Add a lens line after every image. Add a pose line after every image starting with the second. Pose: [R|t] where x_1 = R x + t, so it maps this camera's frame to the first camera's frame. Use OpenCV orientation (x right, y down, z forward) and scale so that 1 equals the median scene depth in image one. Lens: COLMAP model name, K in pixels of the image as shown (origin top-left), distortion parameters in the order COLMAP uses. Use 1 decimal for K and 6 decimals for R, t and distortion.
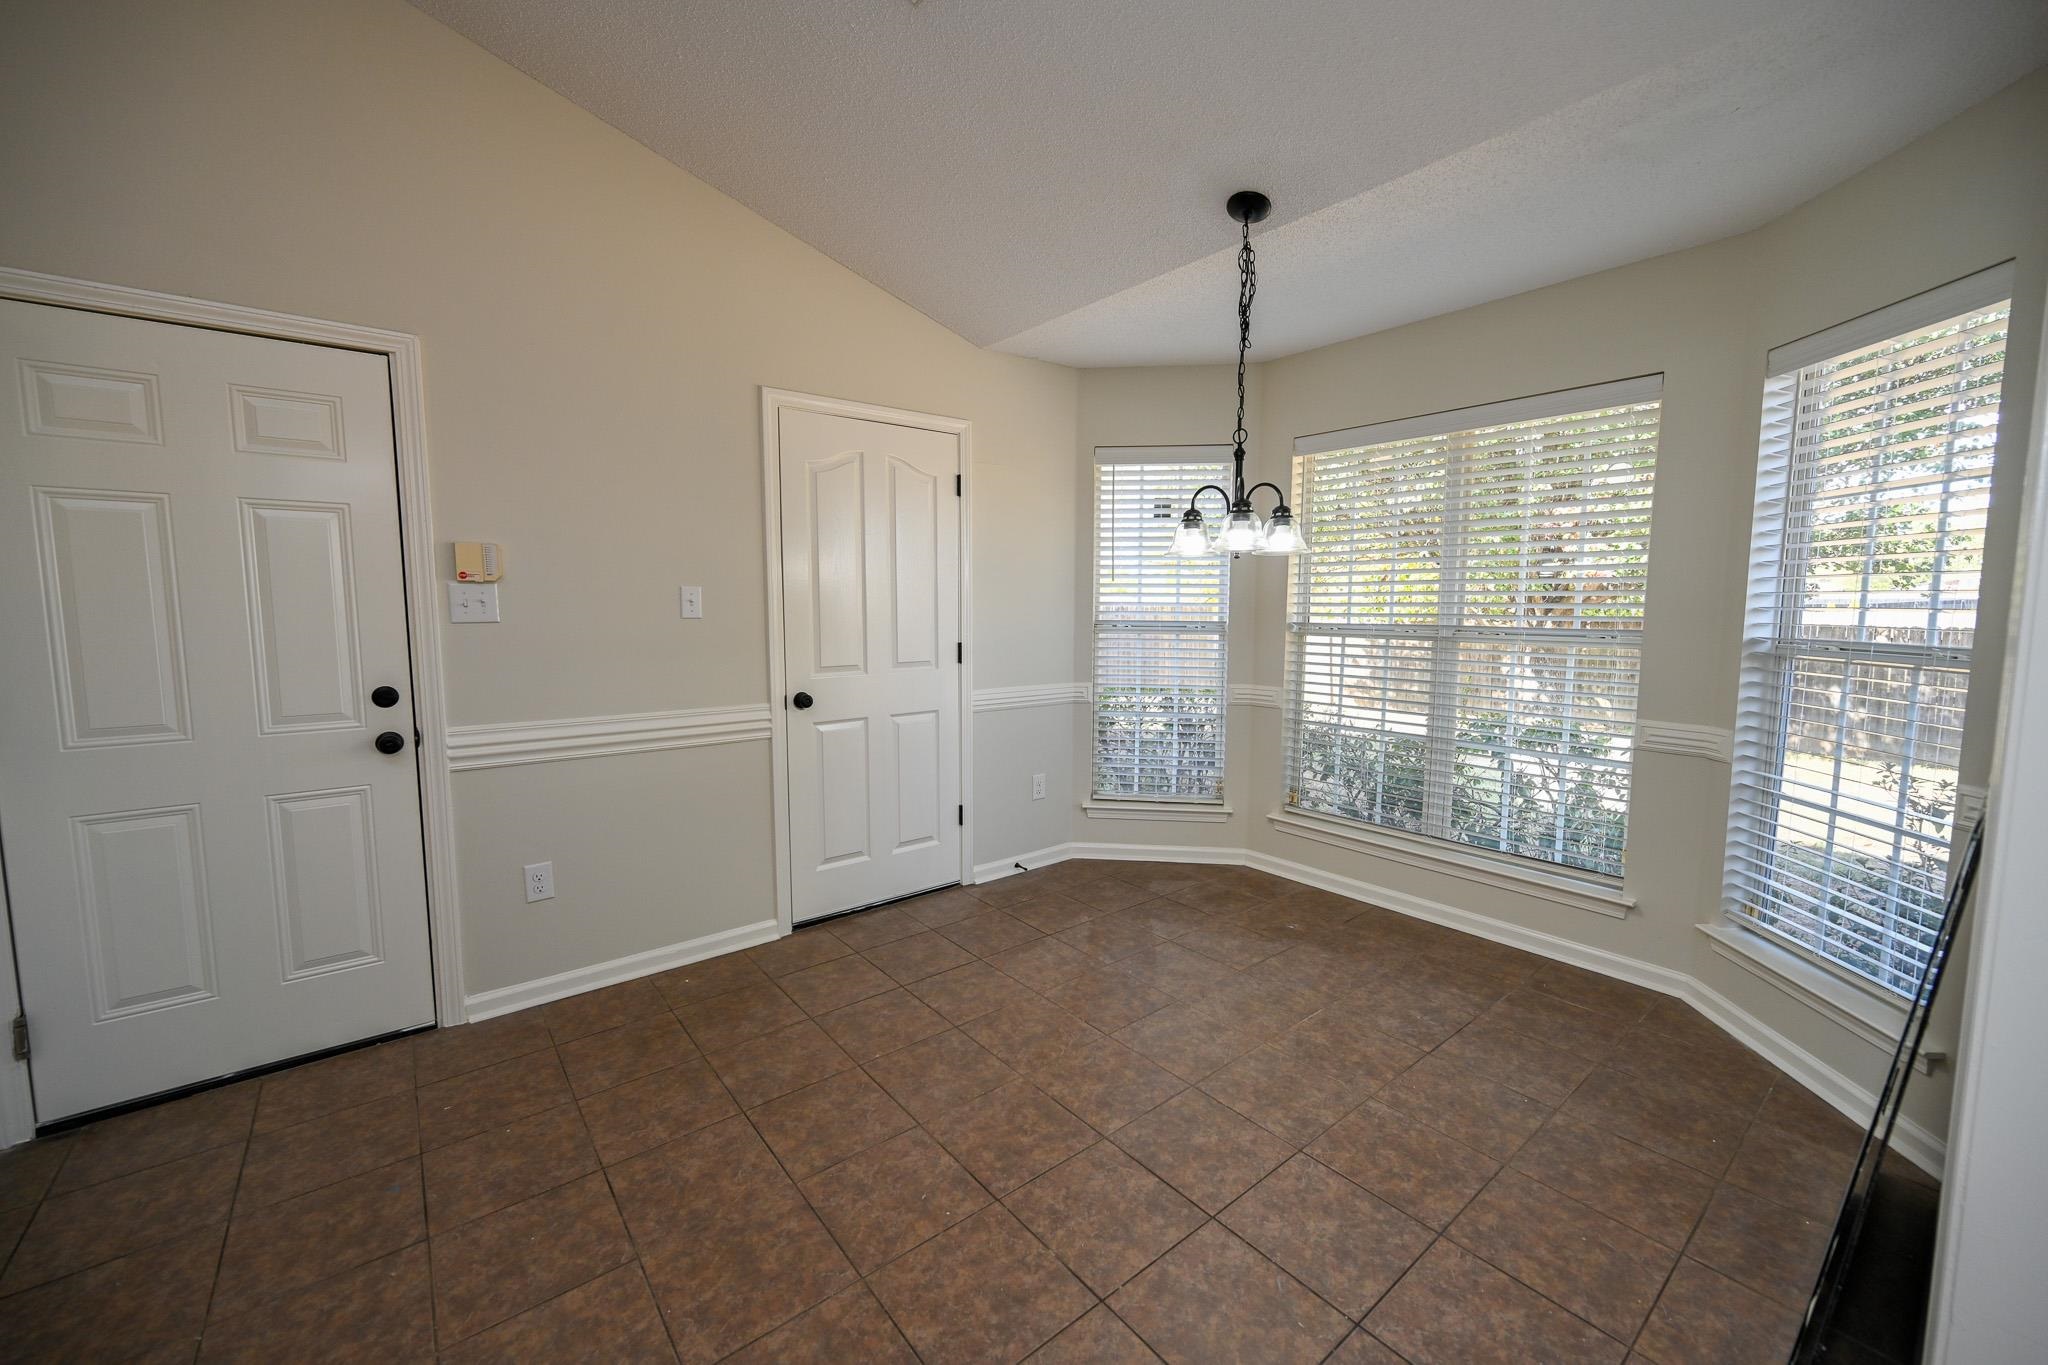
lens RADIAL K [[798.1, 0, 1021.8], [0, 798.1, 674.1], [0, 0, 1]] dist [-0.004615, 0.000272]
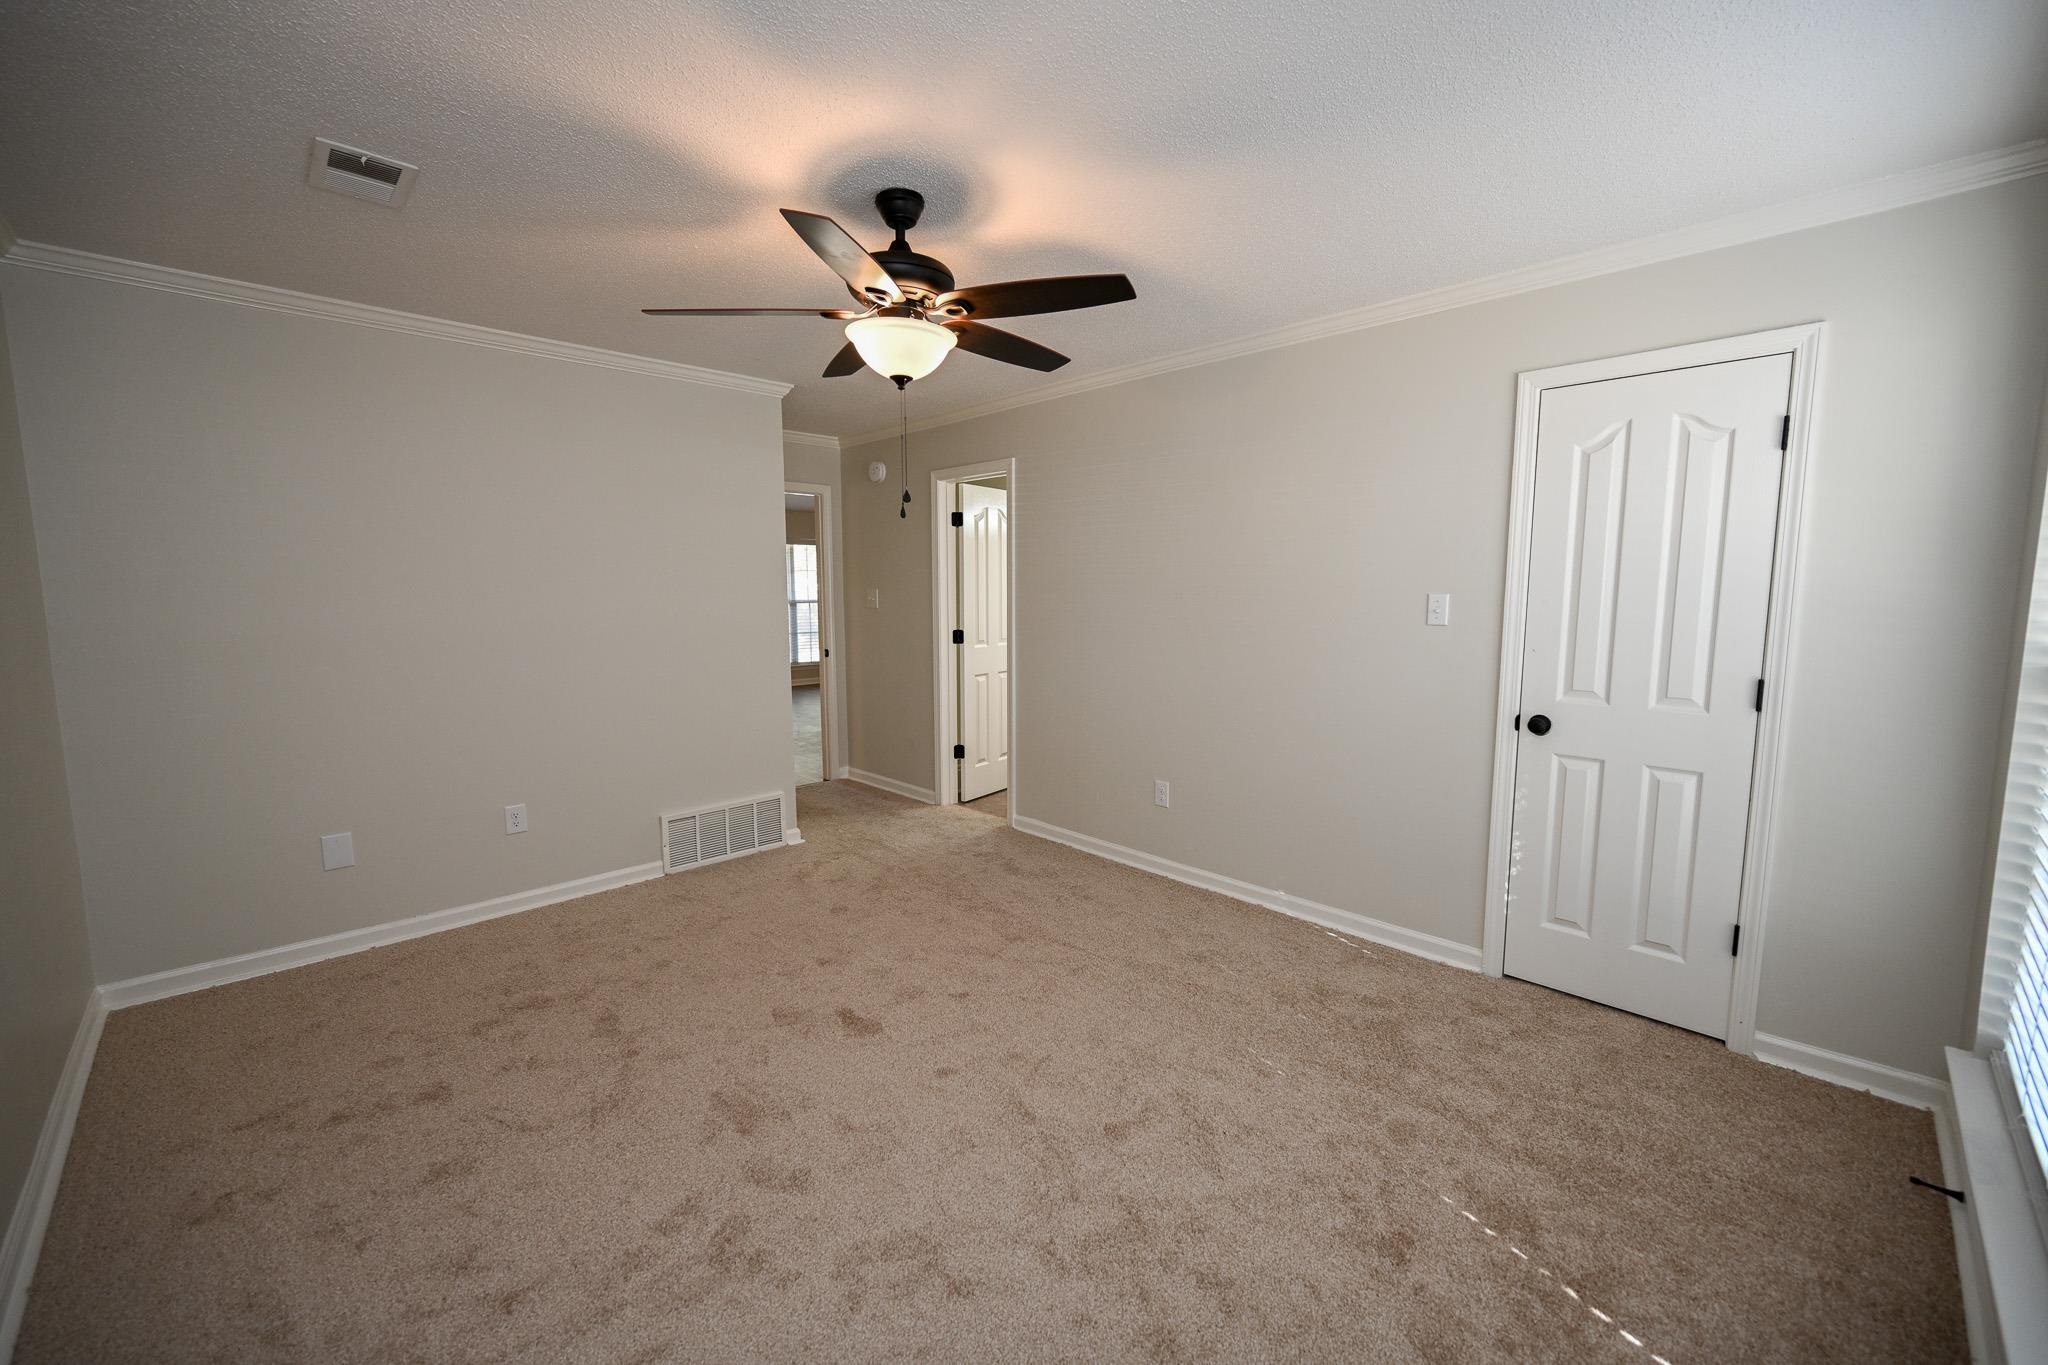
lens RADIAL K [[798.1, 0, 1026.4], [0, 798.1, 684.6], [0, 0, 1]] dist [-0.004615, 0.000272]
pose [[0.064682, 0.110821, -0.991733, 0.547283], [-0.084473, 0.990855, 0.105214, -0.055498], [0.994324, 0.076969, 0.073452, 0.380893]]
